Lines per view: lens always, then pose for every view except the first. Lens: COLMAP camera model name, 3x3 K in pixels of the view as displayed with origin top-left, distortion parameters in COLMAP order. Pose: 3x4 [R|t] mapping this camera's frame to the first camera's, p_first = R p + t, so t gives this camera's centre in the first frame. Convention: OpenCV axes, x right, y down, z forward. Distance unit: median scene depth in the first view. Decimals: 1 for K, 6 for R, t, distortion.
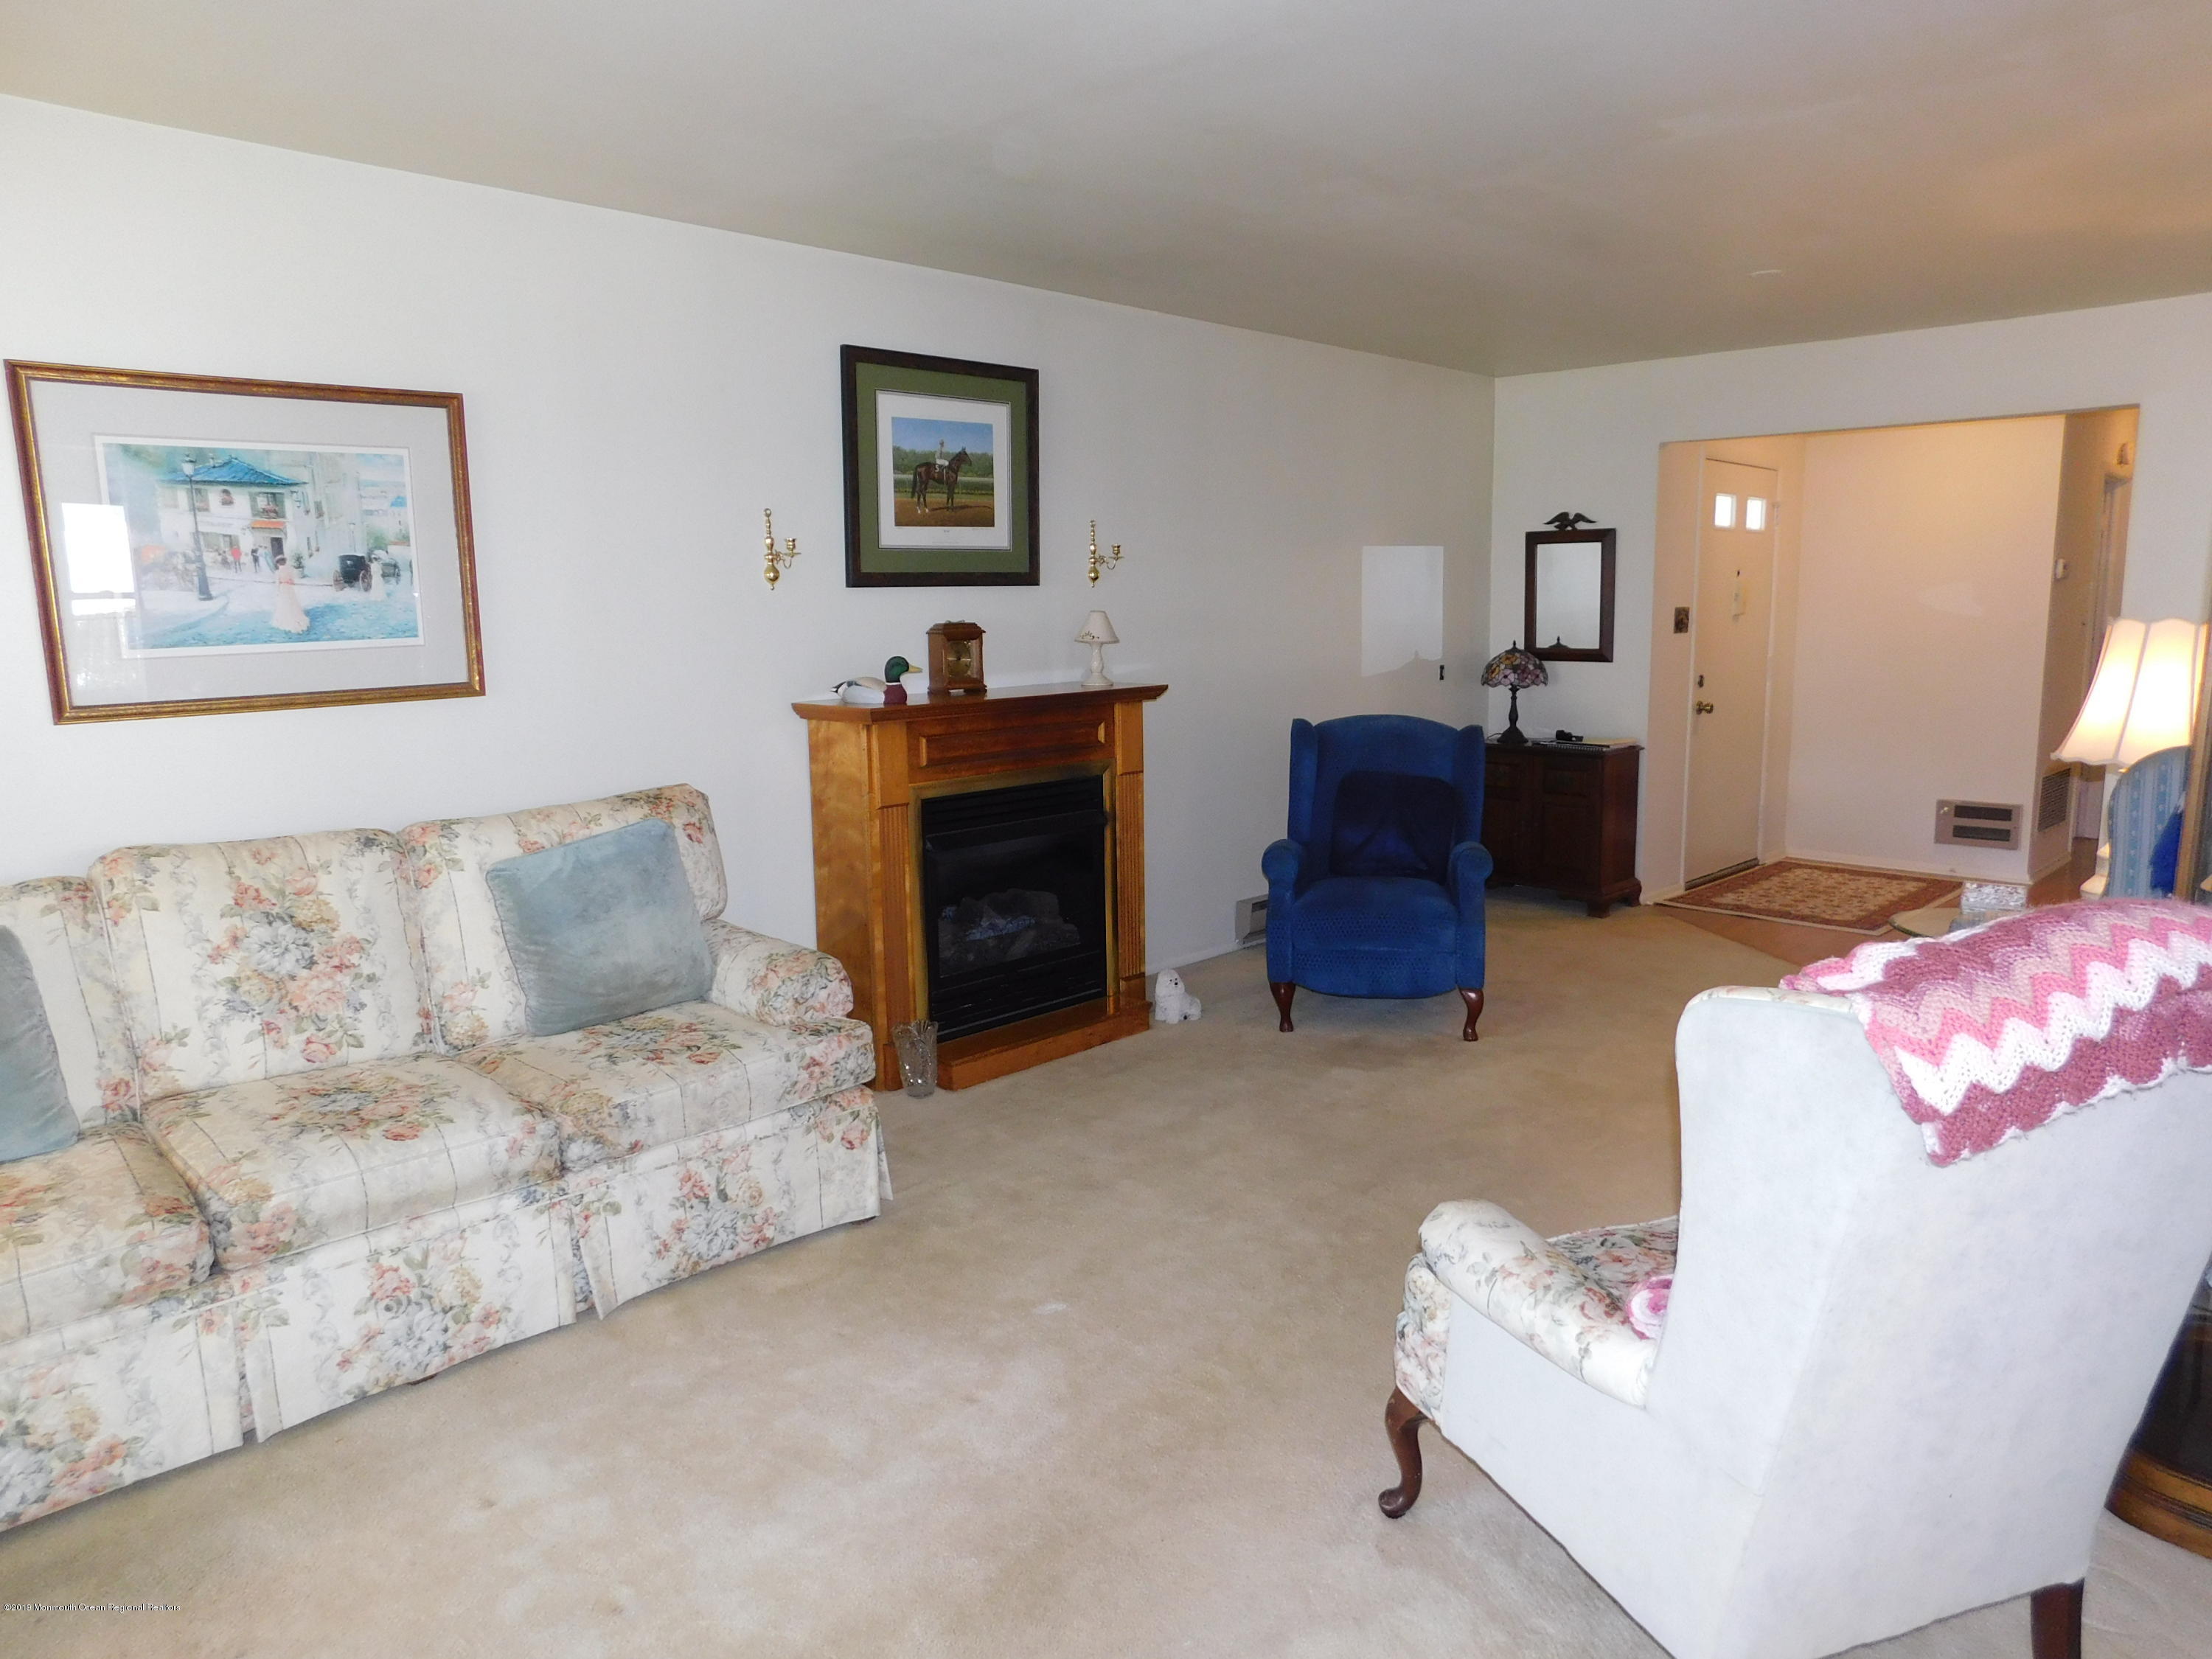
lens RADIAL K [[1452.9, 0, 1114.4], [0, 1452.9, 822.0], [0, 0, 1]] dist [-0.073502, 0.056849]
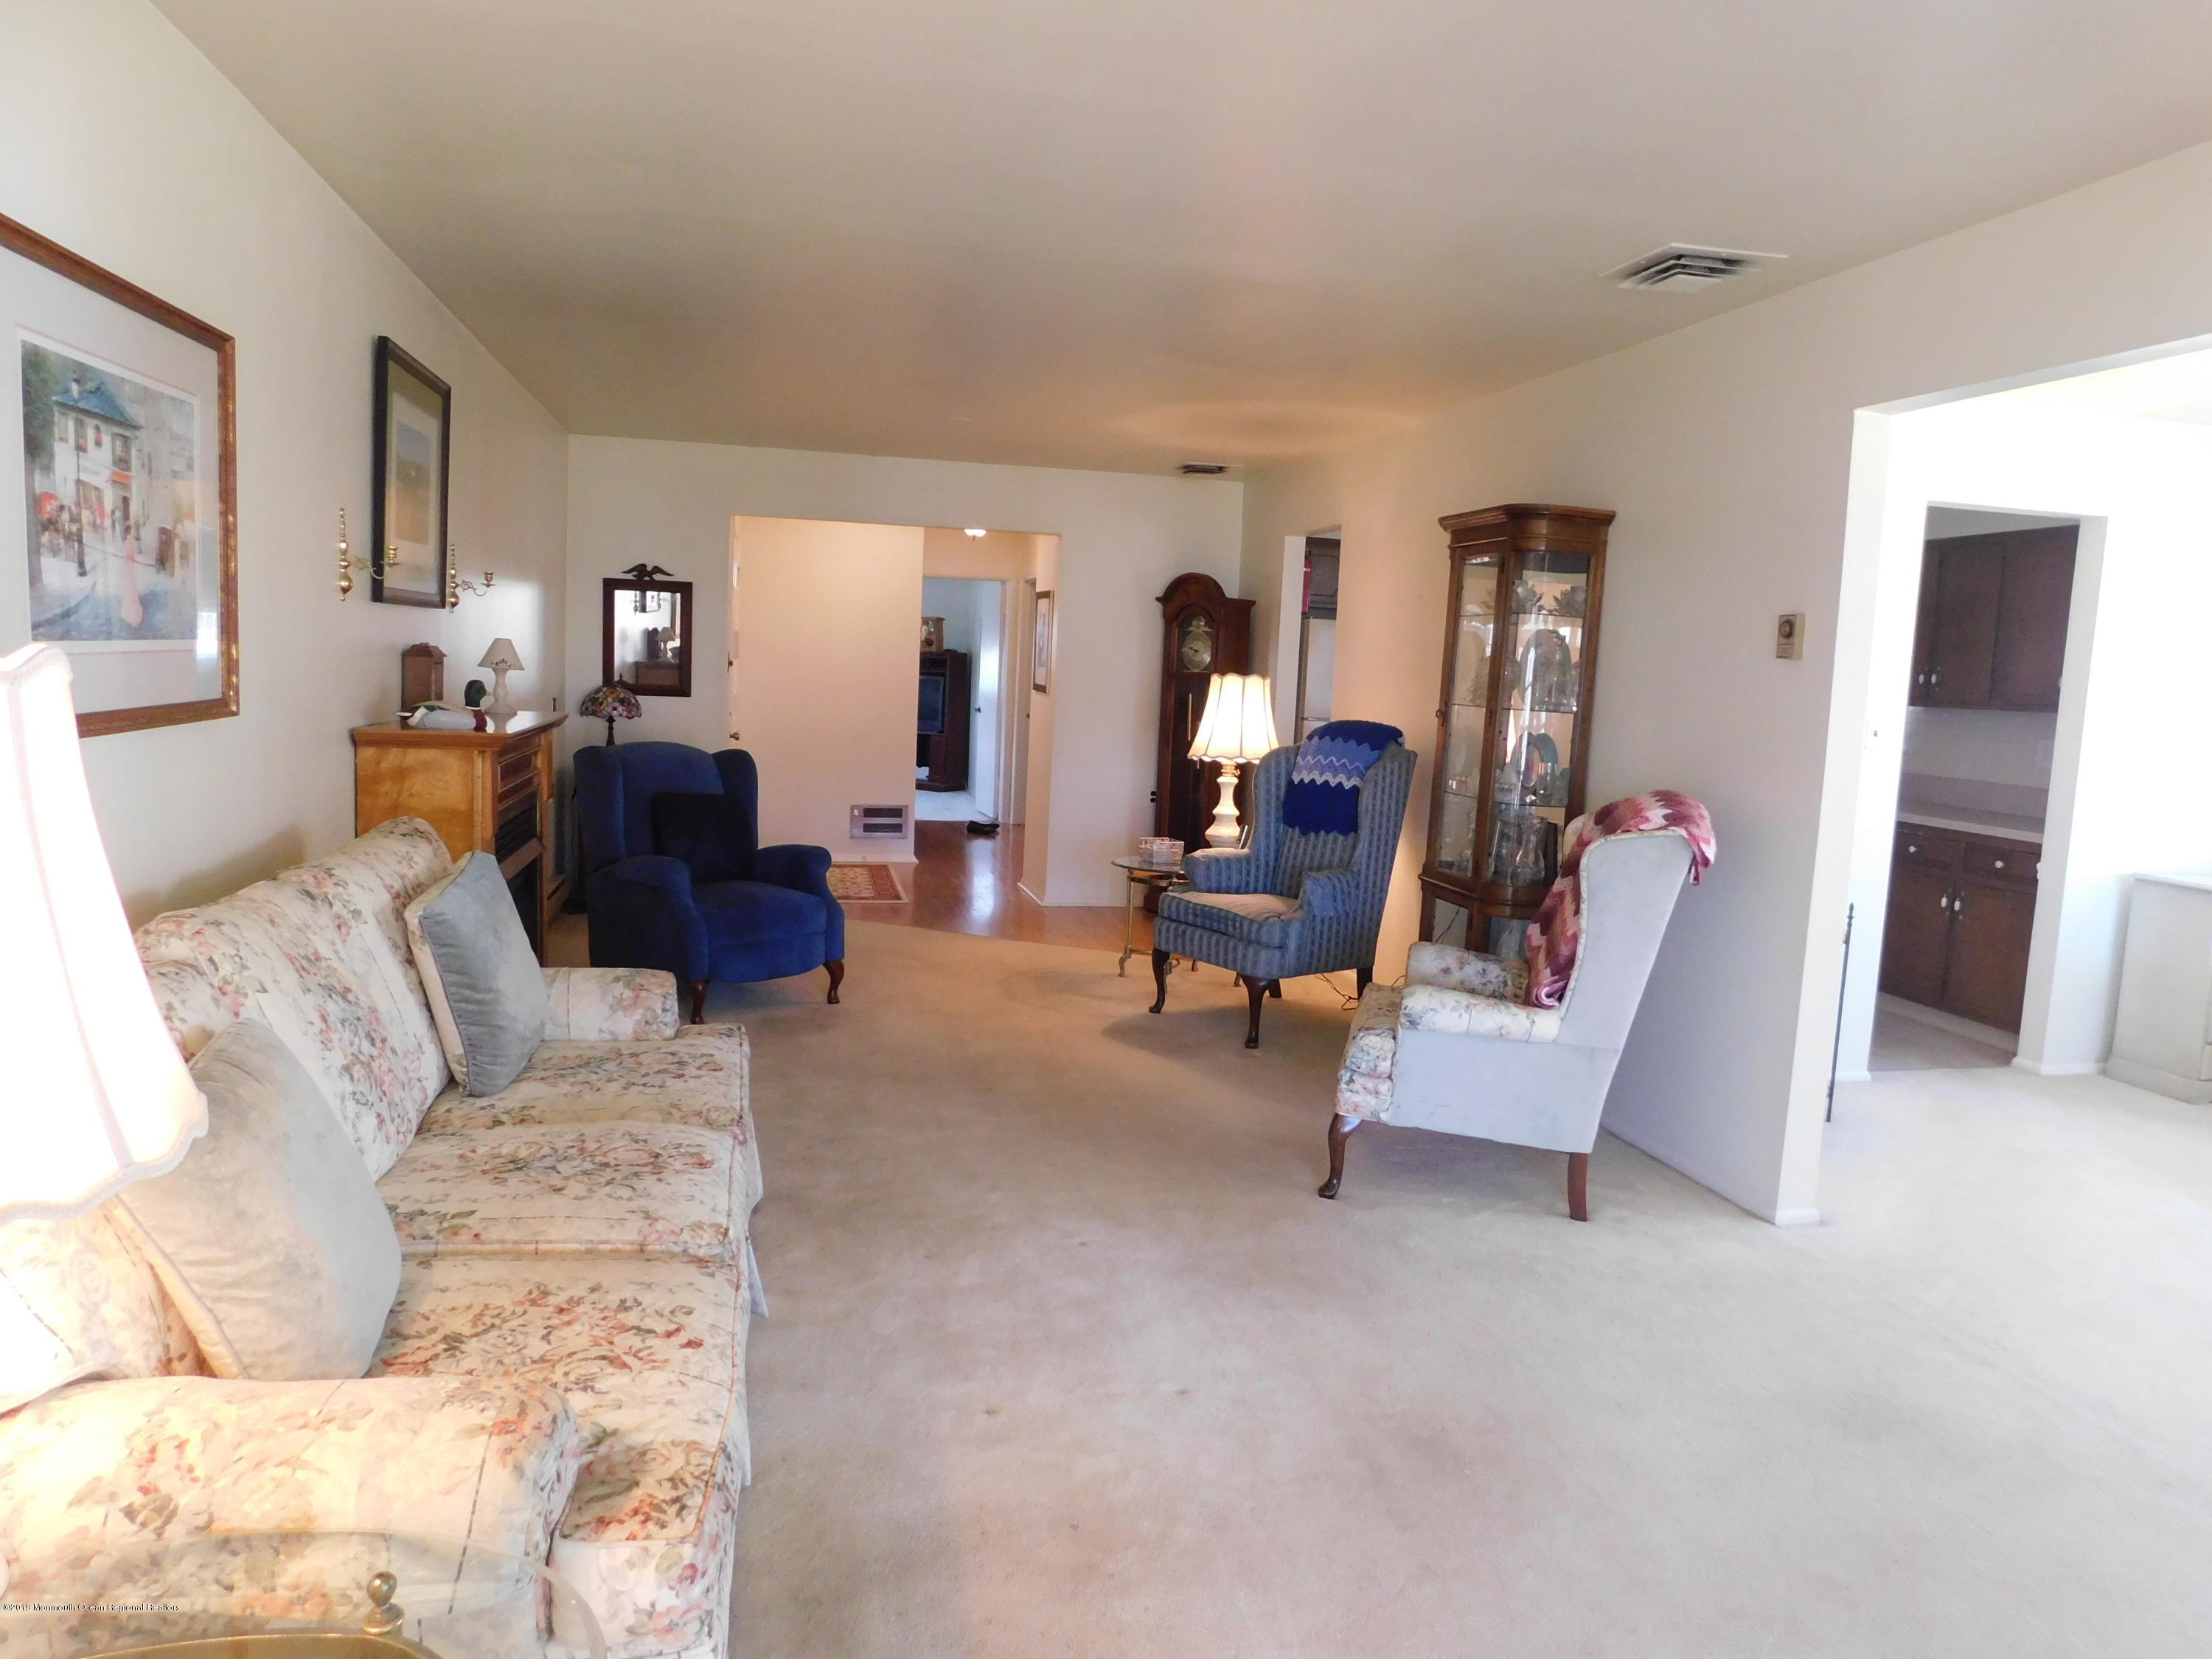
lens RADIAL K [[1452.9, 0, 1114.4], [0, 1452.9, 822.0], [0, 0, 1]] dist [-0.073502, 0.056849]
pose [[0.538183, -0.053498, 0.841129, -0.914279], [0.075068, 0.997060, 0.015384, -0.004686], [-0.839478, 0.054863, 0.540616, 0.177695]]
